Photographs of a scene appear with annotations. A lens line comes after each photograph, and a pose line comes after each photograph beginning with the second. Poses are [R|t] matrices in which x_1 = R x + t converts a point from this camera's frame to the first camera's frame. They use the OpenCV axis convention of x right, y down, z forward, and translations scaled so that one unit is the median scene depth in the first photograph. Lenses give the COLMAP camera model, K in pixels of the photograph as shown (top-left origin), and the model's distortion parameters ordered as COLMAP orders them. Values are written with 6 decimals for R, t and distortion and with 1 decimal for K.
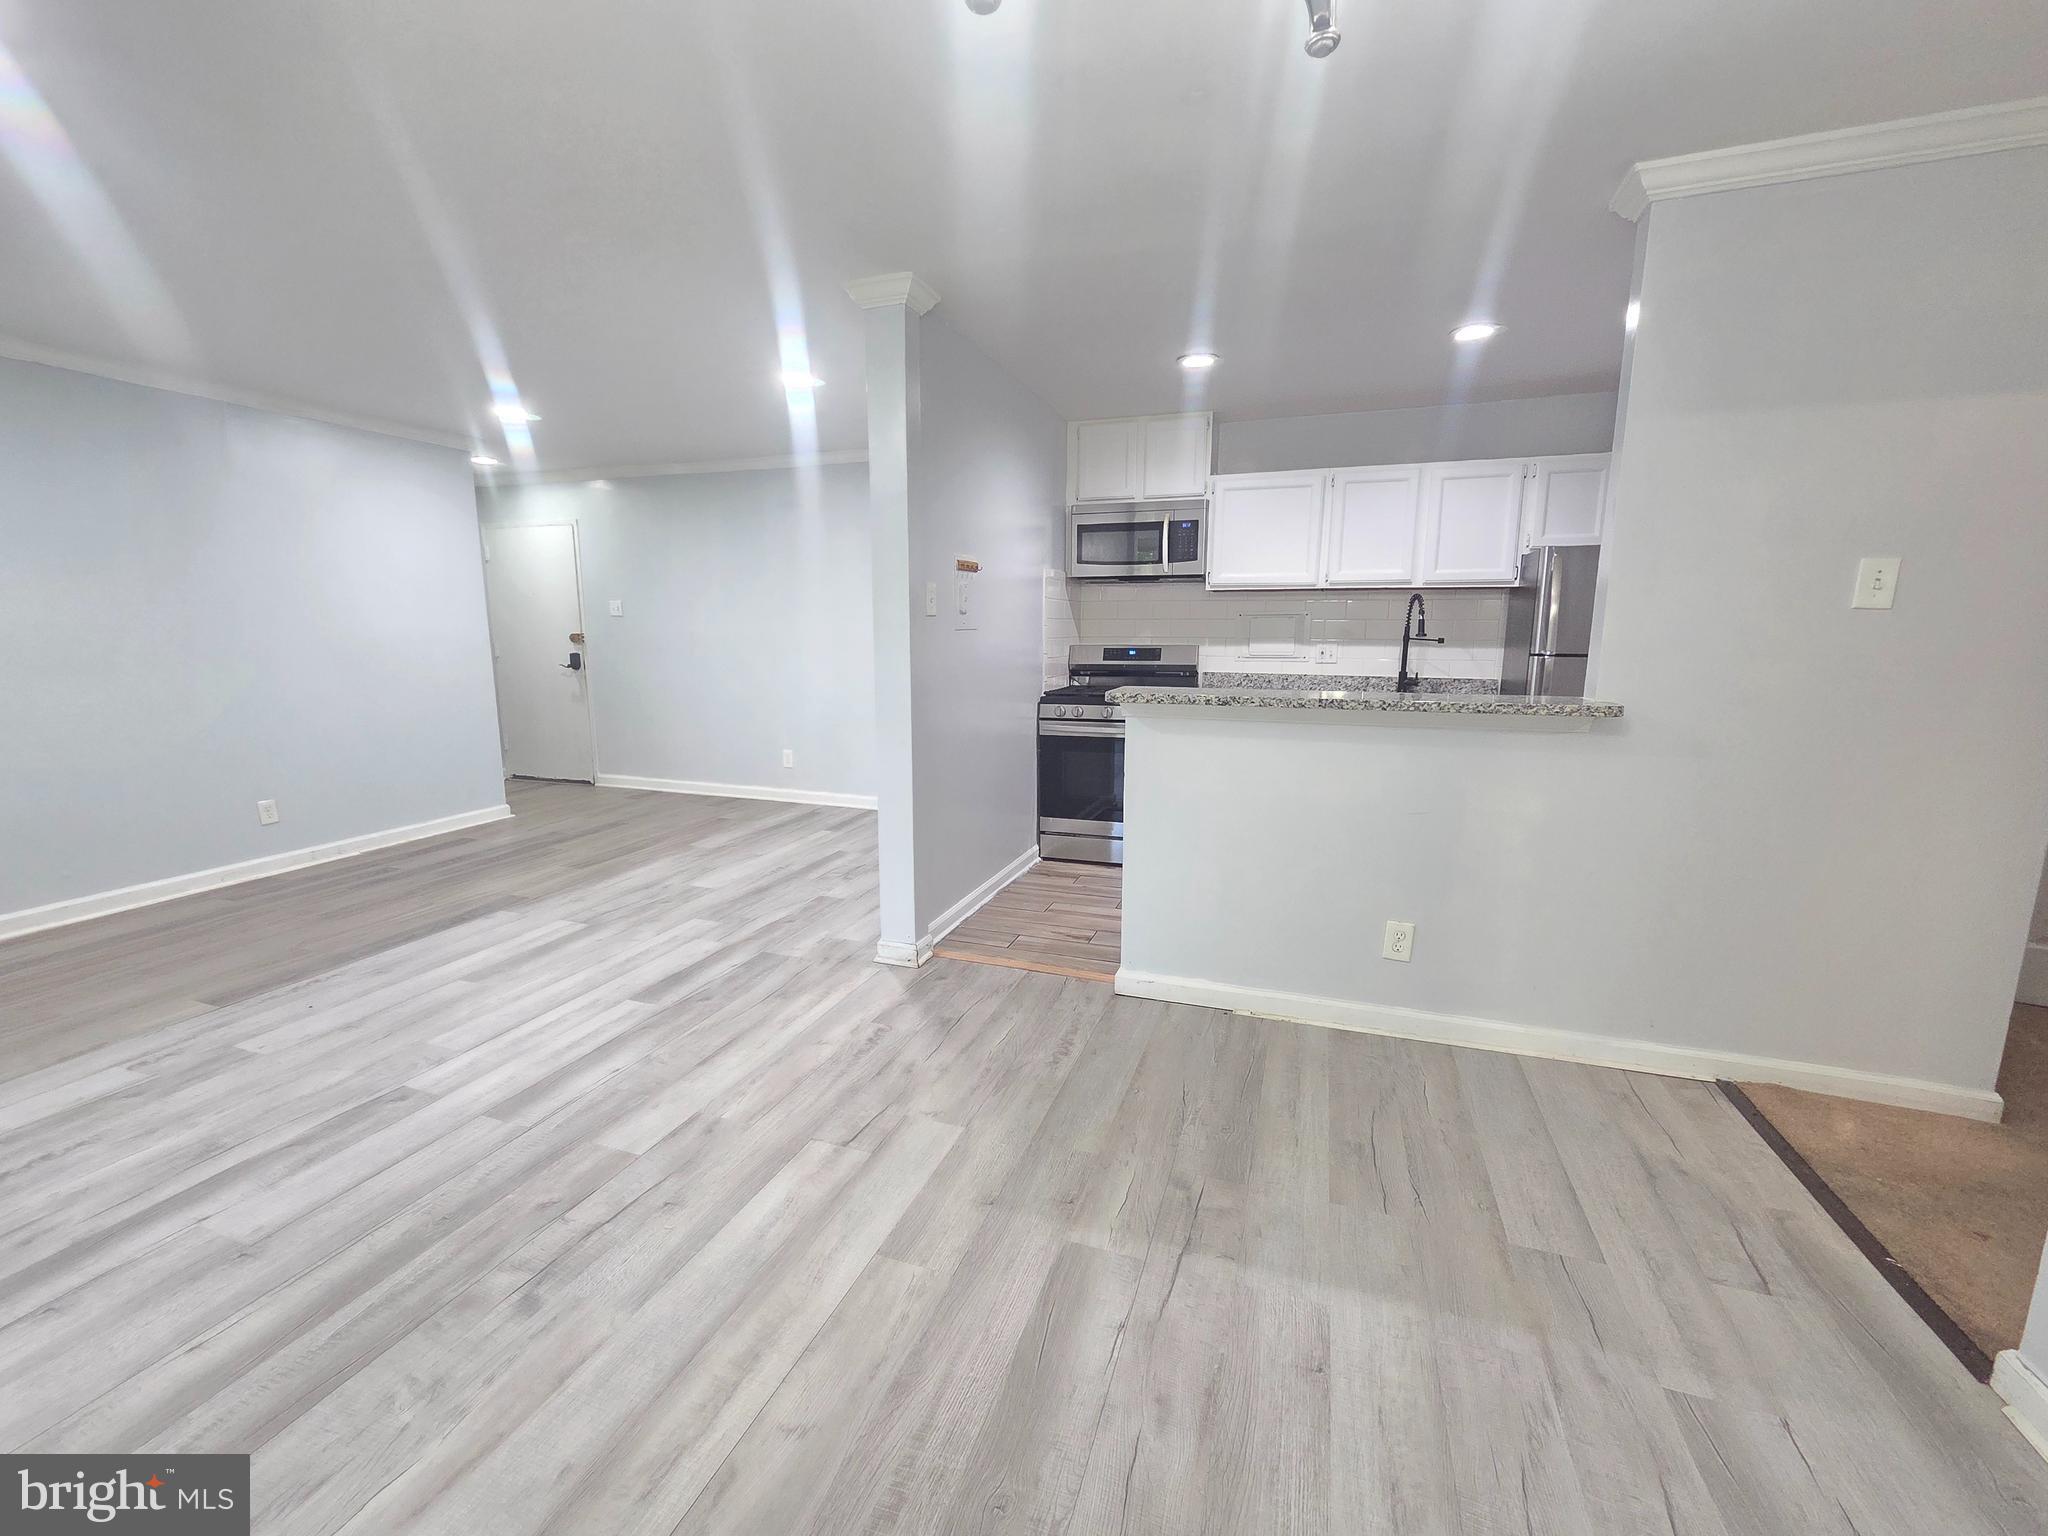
lens RADIAL K [[841.4, 0, 1024.0], [0, 841.4, 759.6], [0, 0, 1]] dist [0.000262, -0.001601]
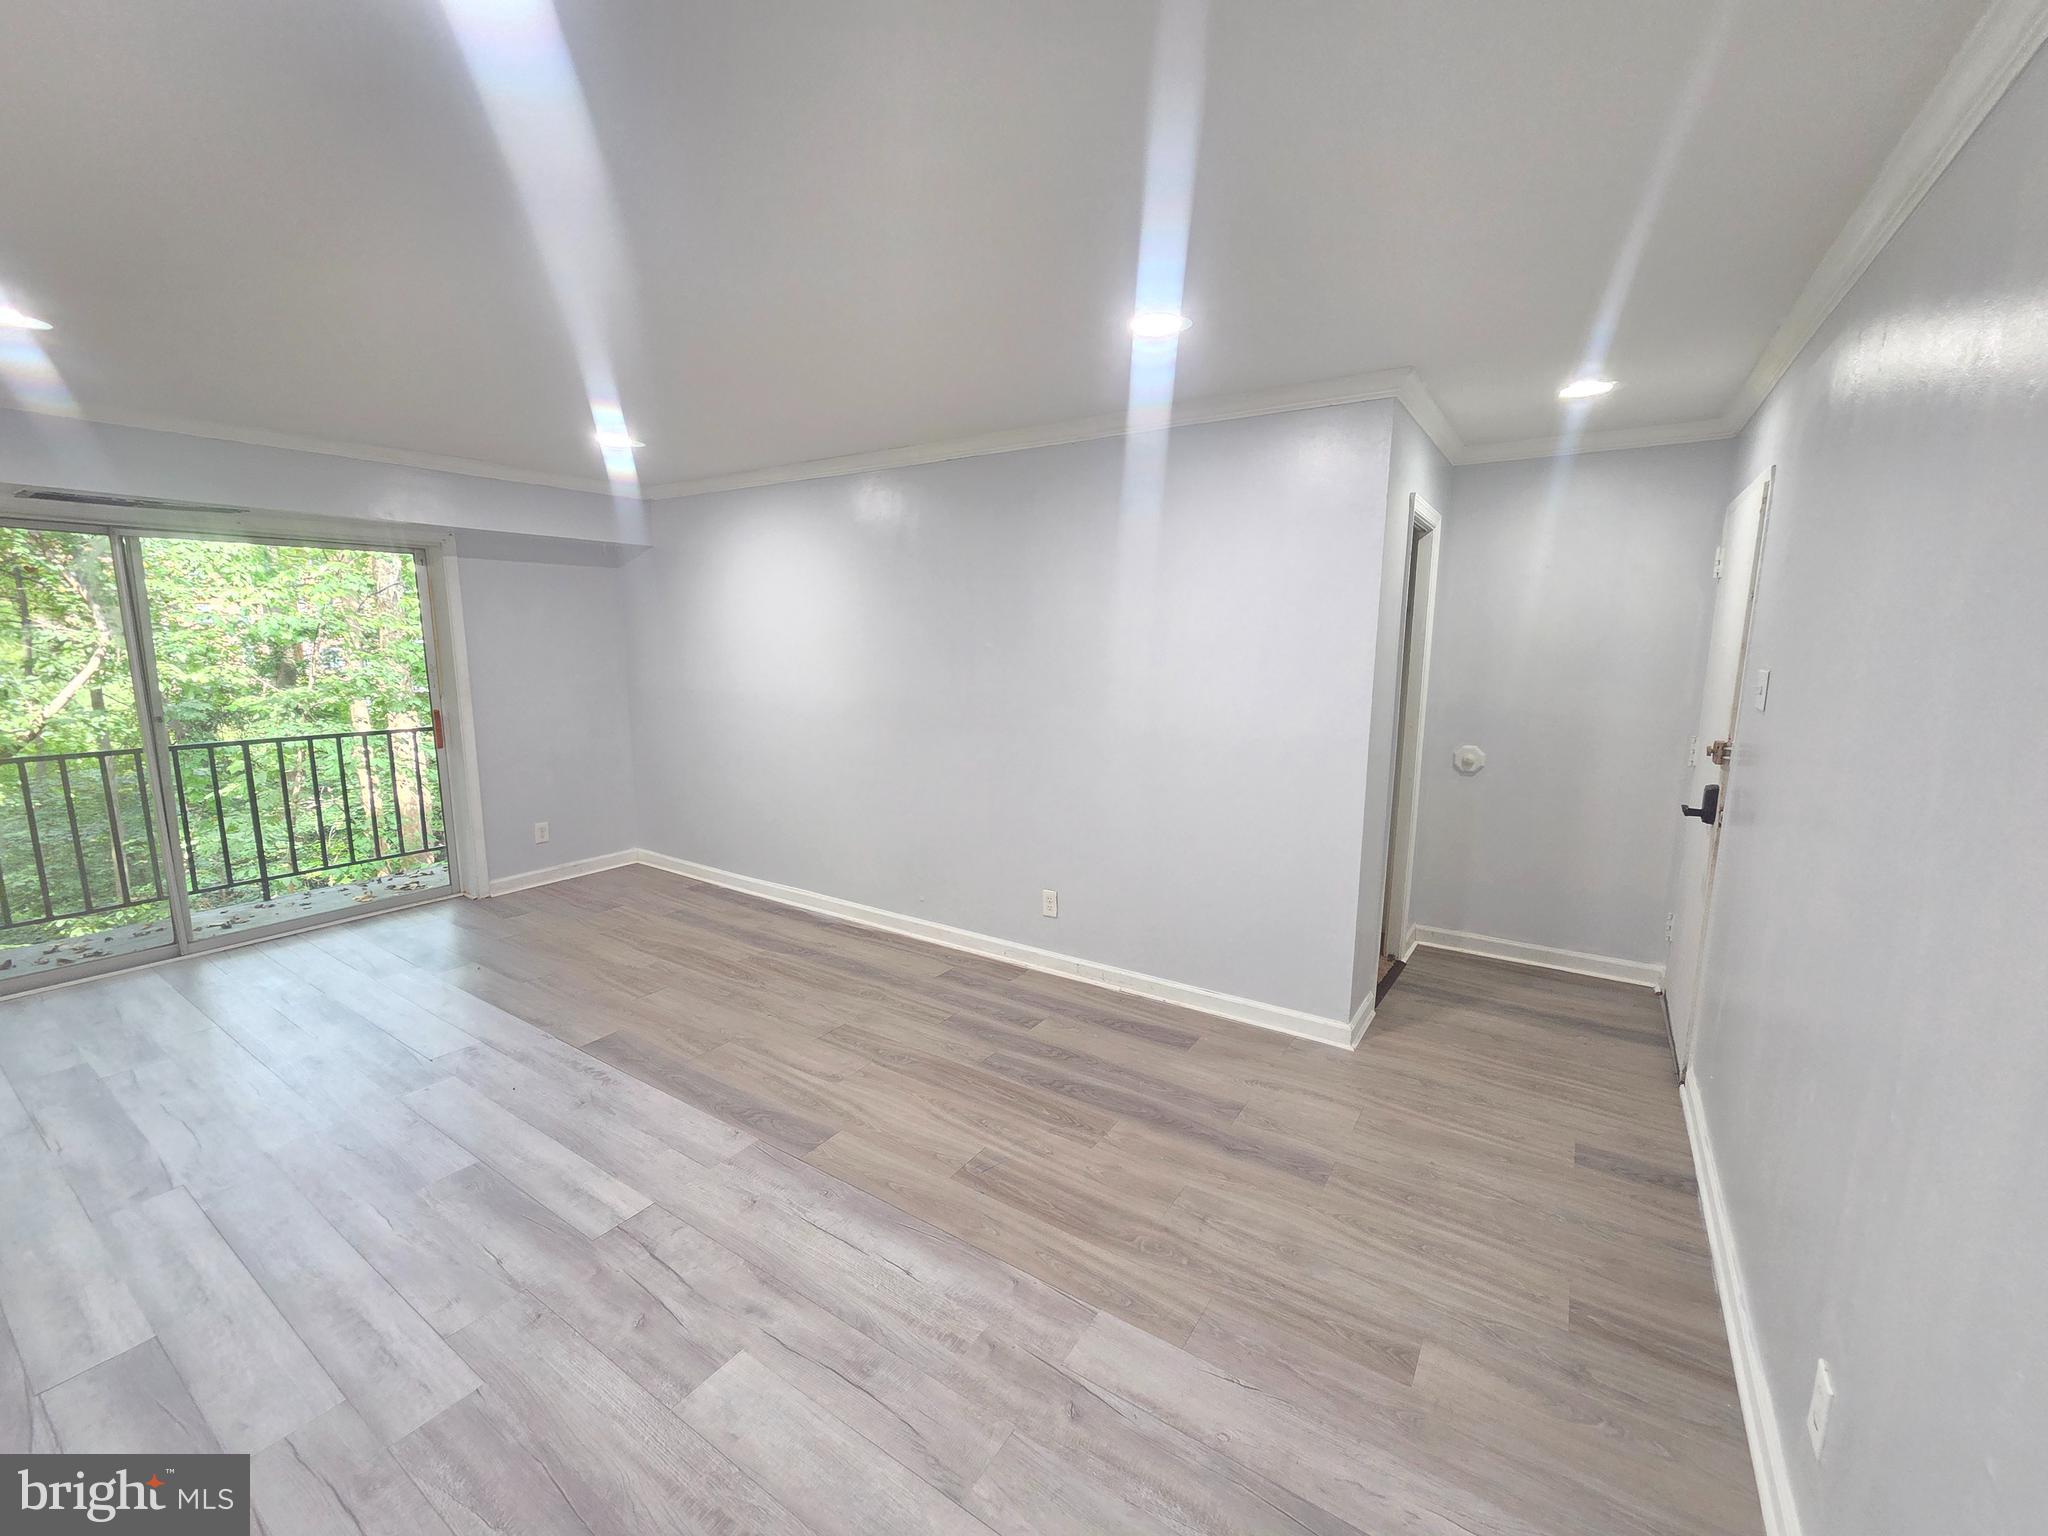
lens RADIAL K [[841.4, 0, 1020.7], [0, 841.4, 768.1], [0, 0, 1]] dist [0.000262, -0.001601]
pose [[-0.243169, 0.151052, -0.958150, -0.095447], [-0.158956, 0.968241, 0.192984, -0.412892], [0.956871, 0.199232, -0.211435, 1.912542]]
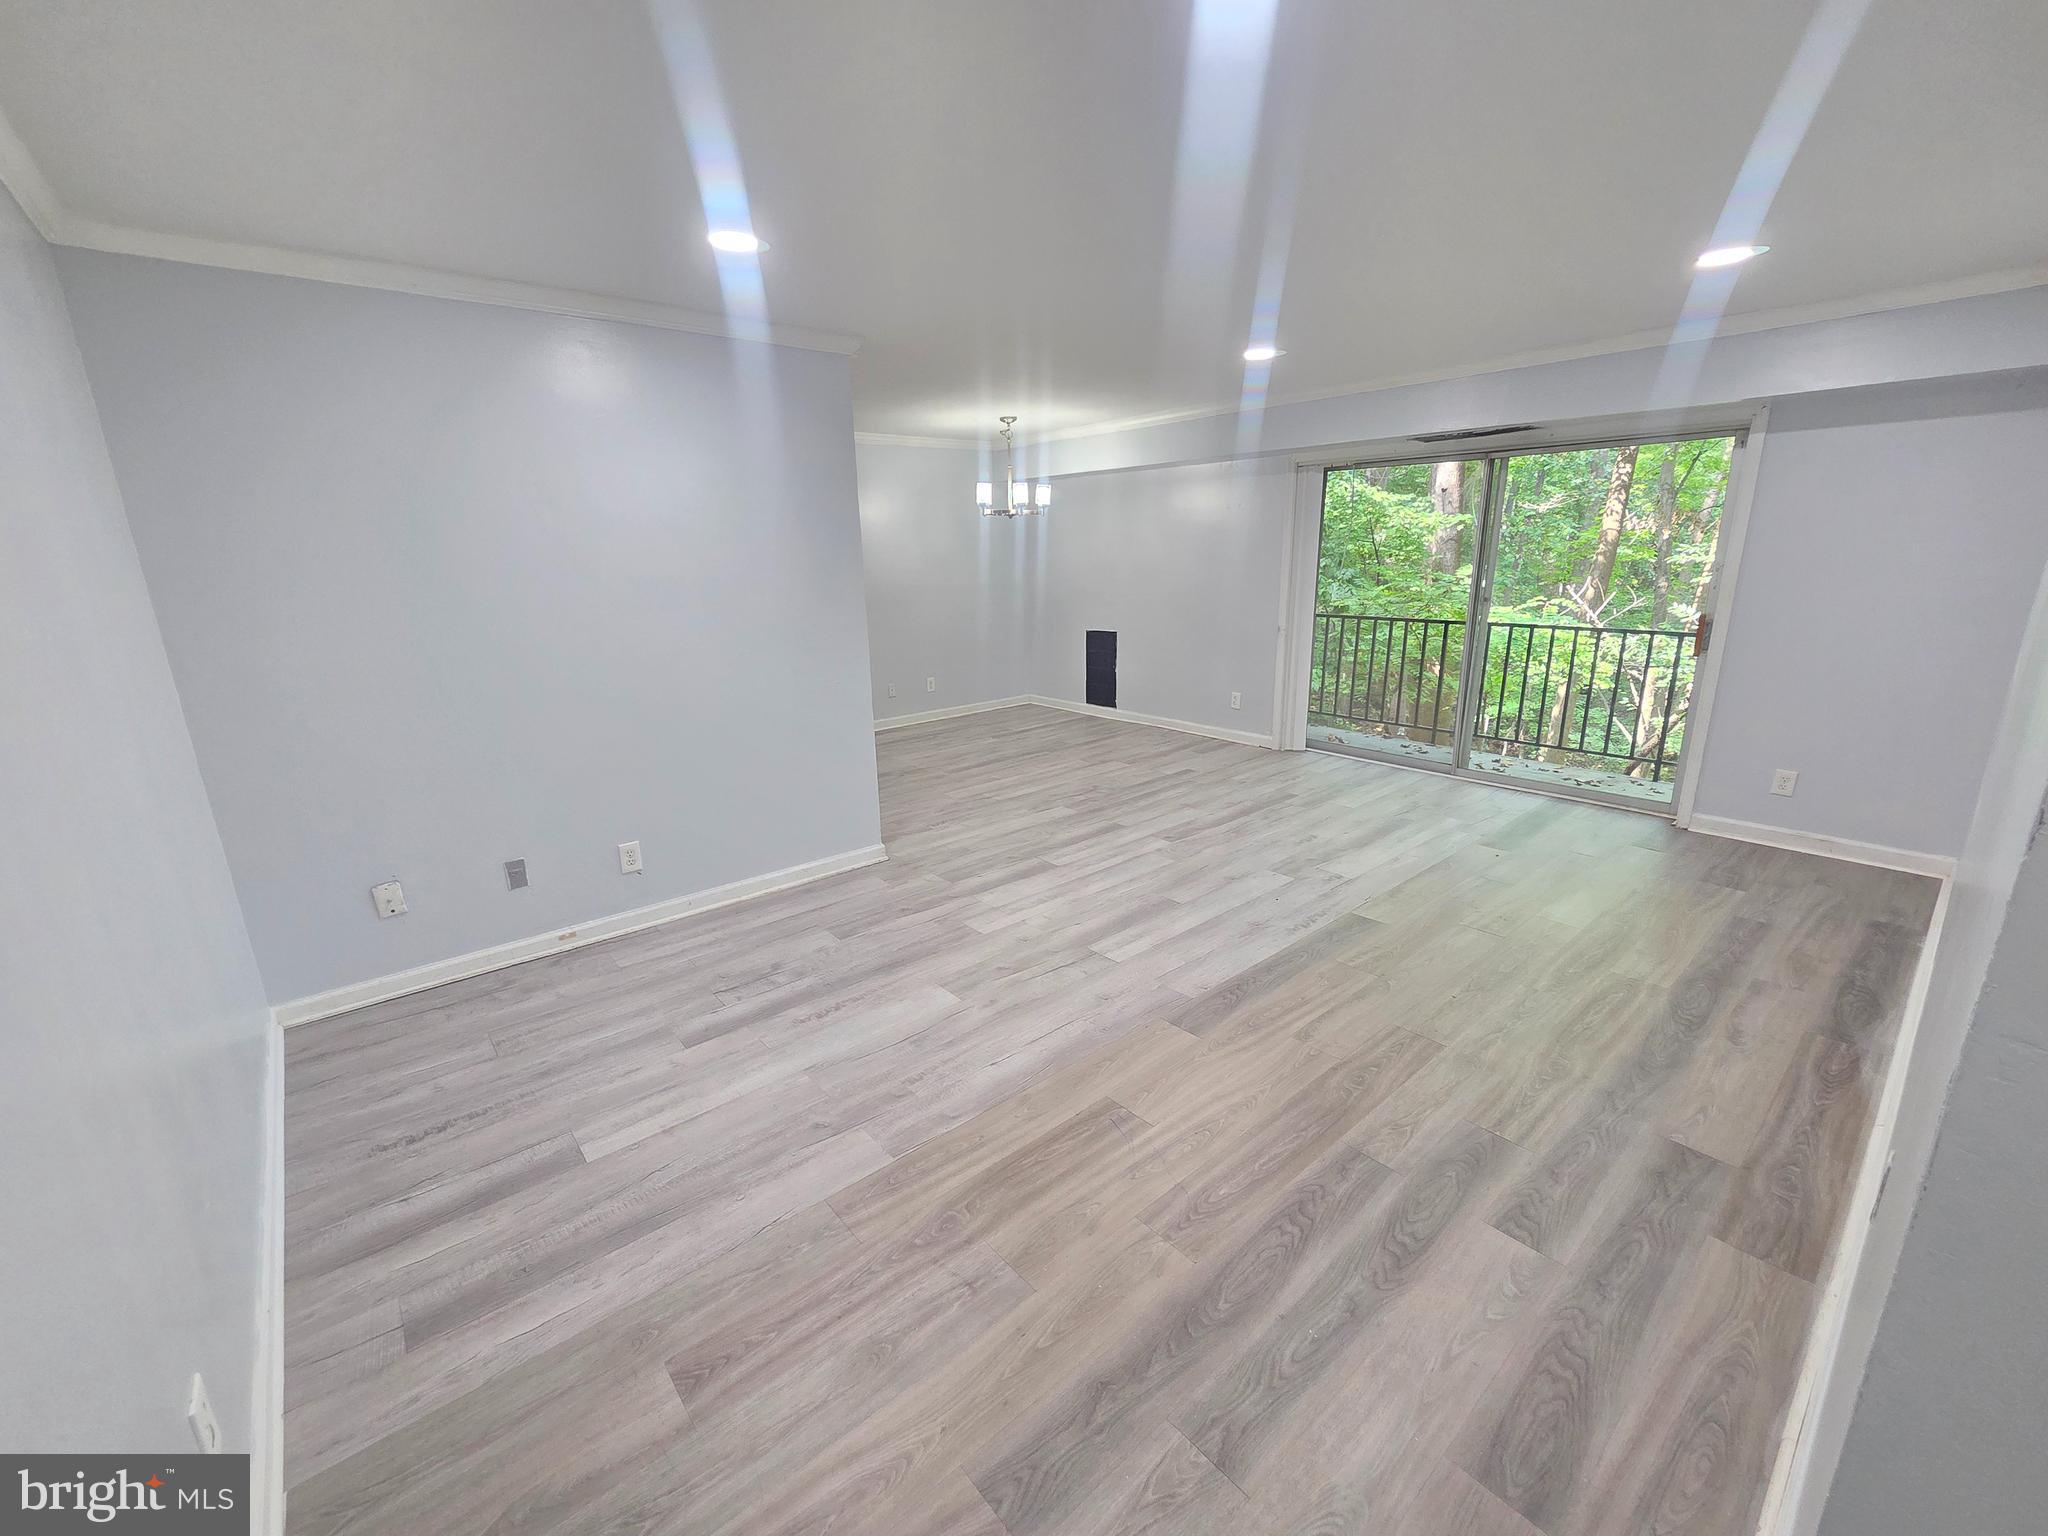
lens RADIAL K [[841.4, 0, 1024.2], [0, 841.4, 770.9], [0, 0, 1]] dist [0.000262, -0.001601]
pose [[-0.867138, -0.111625, 0.485398, -1.240825], [0.098792, 0.916652, 0.387285, -0.472591], [-0.488172, 0.383783, -0.783836, 2.363646]]
